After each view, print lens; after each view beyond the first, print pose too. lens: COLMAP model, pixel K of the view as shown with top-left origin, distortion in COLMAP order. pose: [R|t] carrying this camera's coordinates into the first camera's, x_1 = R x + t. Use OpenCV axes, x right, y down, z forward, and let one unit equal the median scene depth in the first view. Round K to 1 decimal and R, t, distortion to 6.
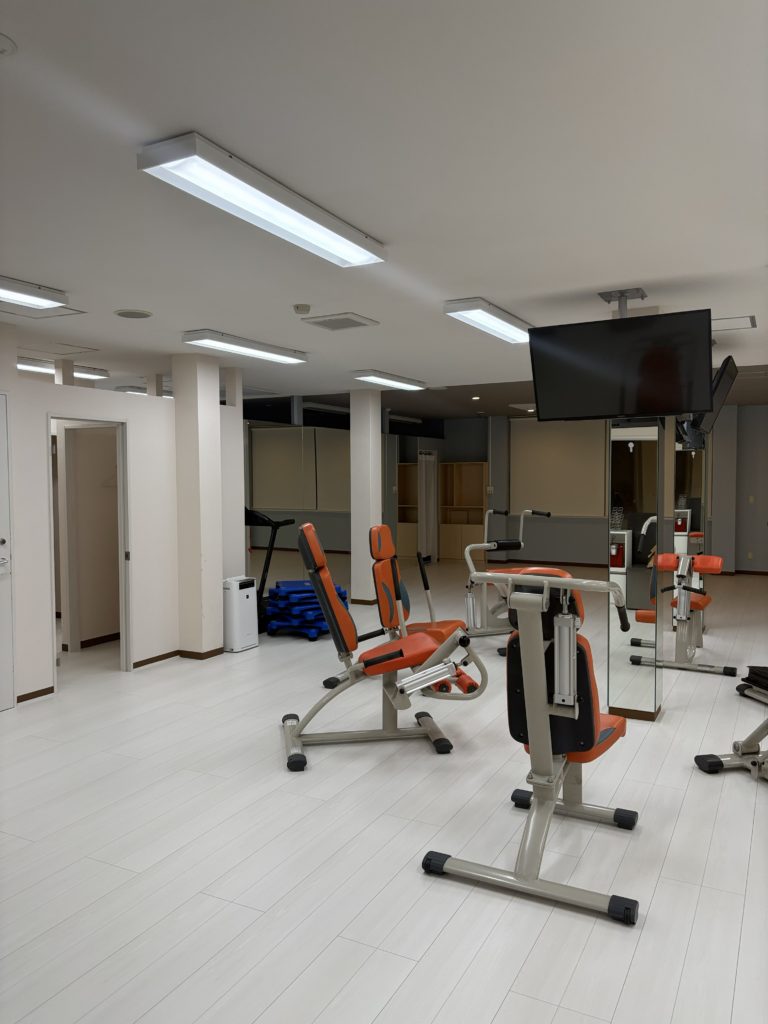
lens RADIAL K [[765.3, 0, 380.0], [0, 765.3, 514.4], [0, 0, 1]] dist [0.040556, -0.041518]
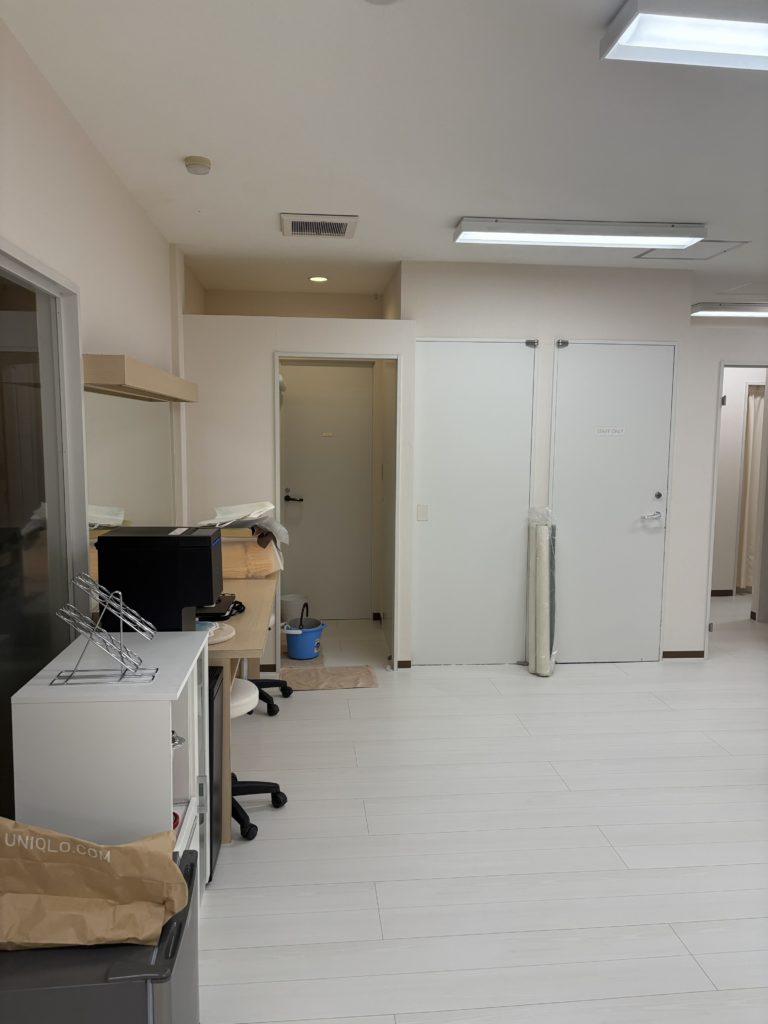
lens RADIAL K [[765.3, 0, 385.2], [0, 765.3, 513.4], [0, 0, 1]] dist [0.040556, -0.041518]
pose [[0.555515, 0.101838, -0.825247, 0.128637], [-0.055286, 0.994799, 0.085546, -0.006120], [0.829667, -0.001898, 0.558256, 0.144733]]
